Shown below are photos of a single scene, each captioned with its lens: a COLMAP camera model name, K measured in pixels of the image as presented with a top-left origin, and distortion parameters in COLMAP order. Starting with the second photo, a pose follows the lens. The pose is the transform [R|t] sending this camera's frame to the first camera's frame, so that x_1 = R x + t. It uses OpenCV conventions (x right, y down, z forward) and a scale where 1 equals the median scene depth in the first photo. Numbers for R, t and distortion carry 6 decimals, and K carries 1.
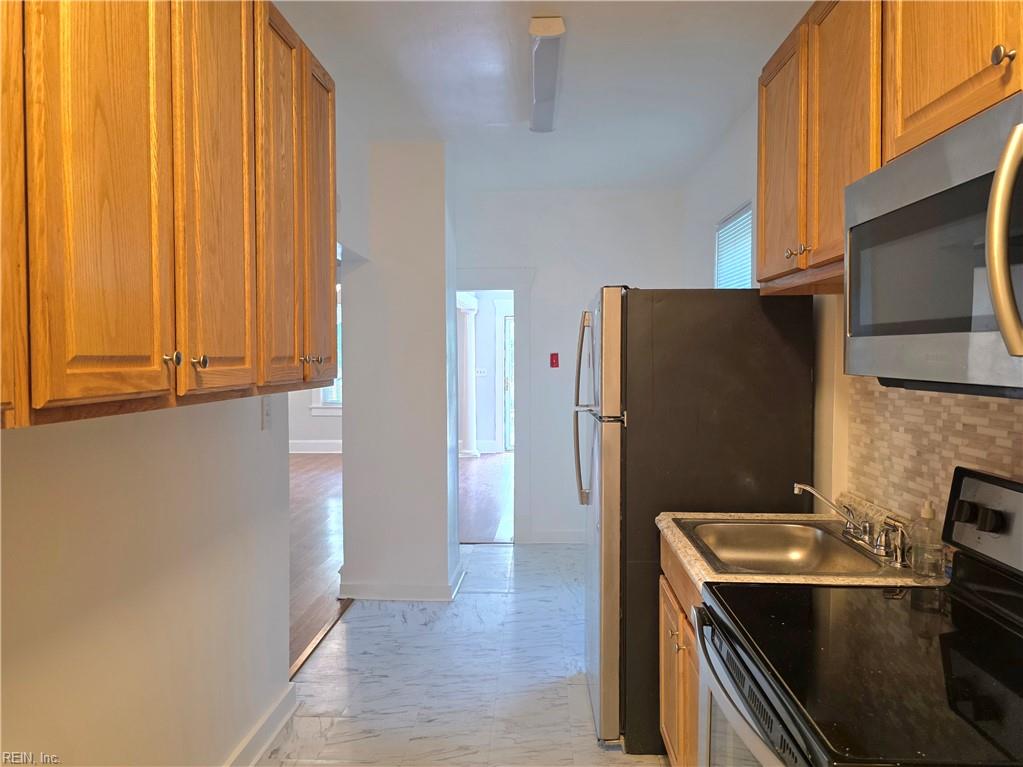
lens RADIAL K [[748.5, 0, 517.5], [0, 748.5, 374.4], [0, 0, 1]] dist [0.080699, -0.081272]
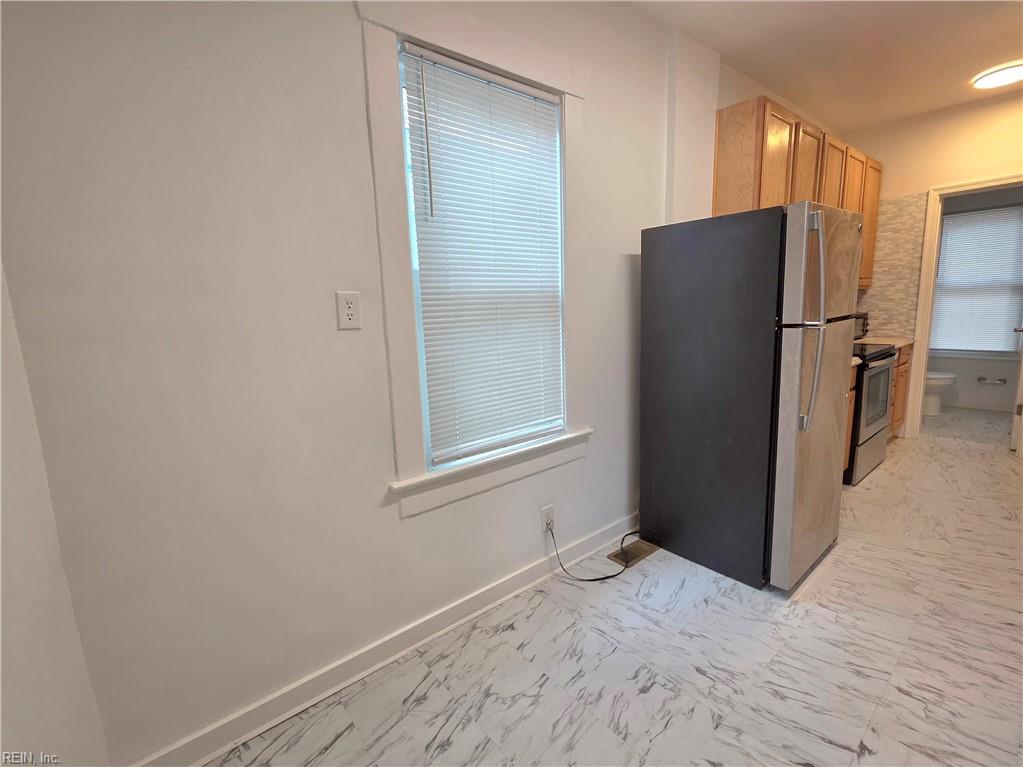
lens RADIAL K [[462.9, 0, 508.5], [0, 462.9, 381.2], [0, 0, 1]] dist [0.003304, 0.000780]
pose [[-0.662822, -0.099533, 0.742132, -0.089059], [0.053734, 0.982248, 0.179728, -0.010557], [-0.746847, 0.159005, -0.645707, 1.651480]]
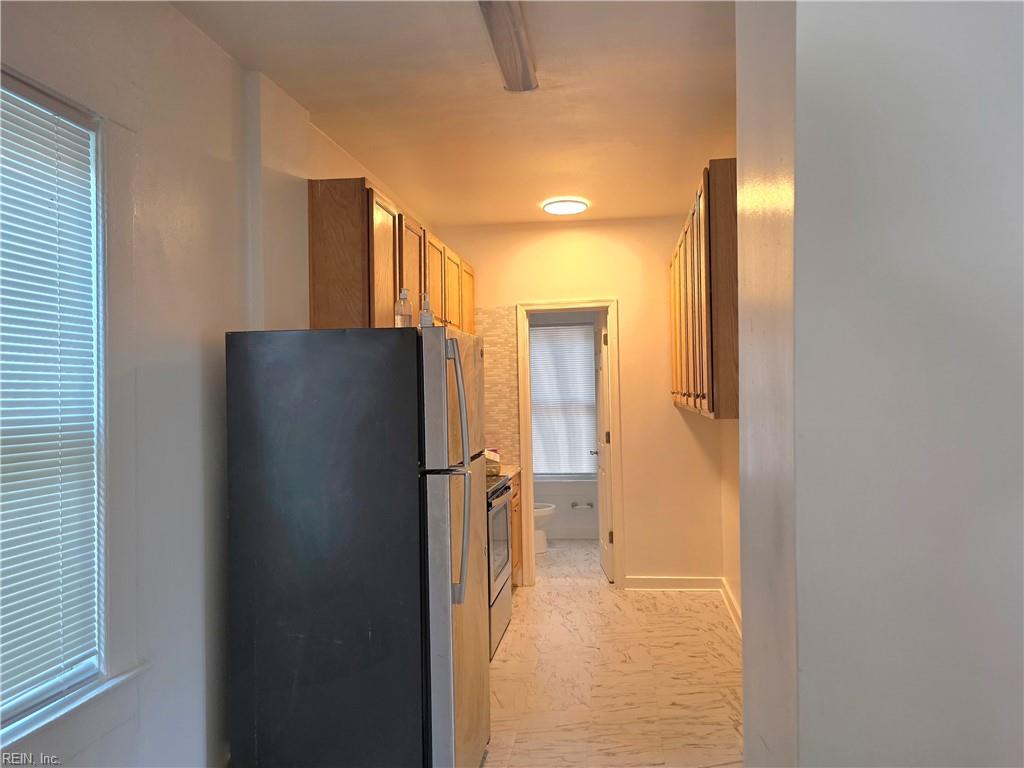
lens RADIAL K [[744.6, 0, 525.9], [0, 744.6, 383.0], [0, 0, 1]] dist [0.071434, -0.084831]
pose [[-0.995760, 0.018691, 0.090068, -0.047332], [0.019610, 0.999764, 0.009320, -0.048528], [-0.089872, 0.011047, -0.995892, 1.737734]]
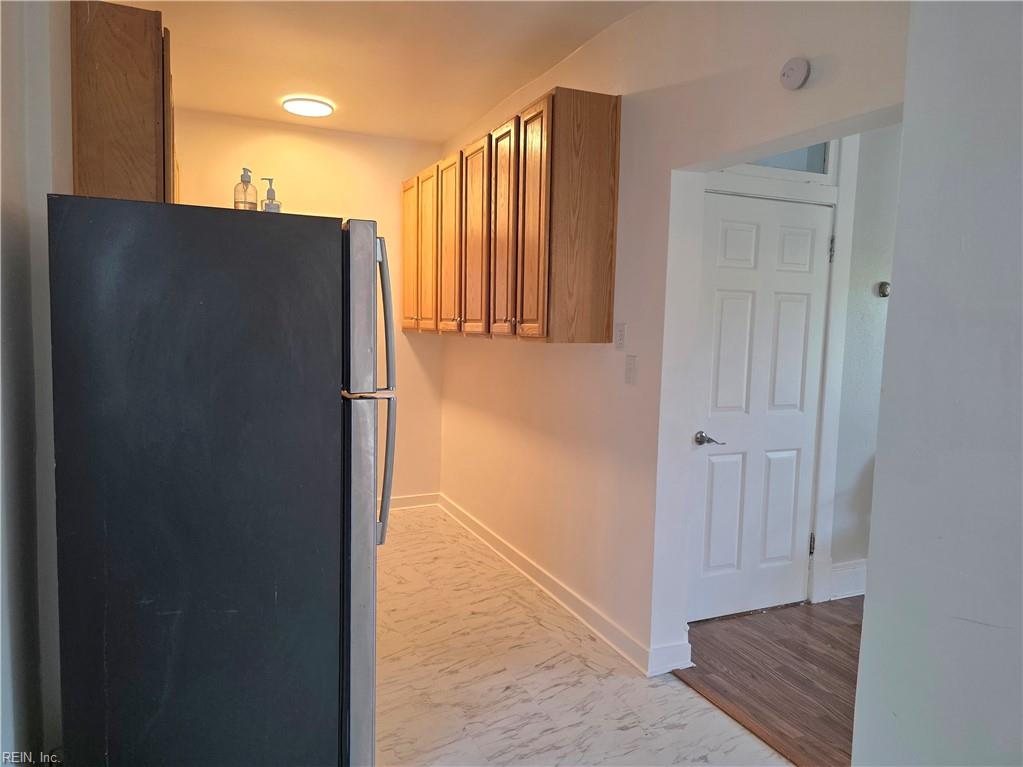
lens RADIAL K [[702.8, 0, 512.6], [0, 702.8, 374.9], [0, 0, 1]] dist [0.028212, 0.000567]
pose [[-0.896624, 0.014015, -0.442571, 0.250513], [-0.029232, 0.995445, 0.090746, -0.029801], [0.441827, 0.094302, -0.892130, 1.591237]]
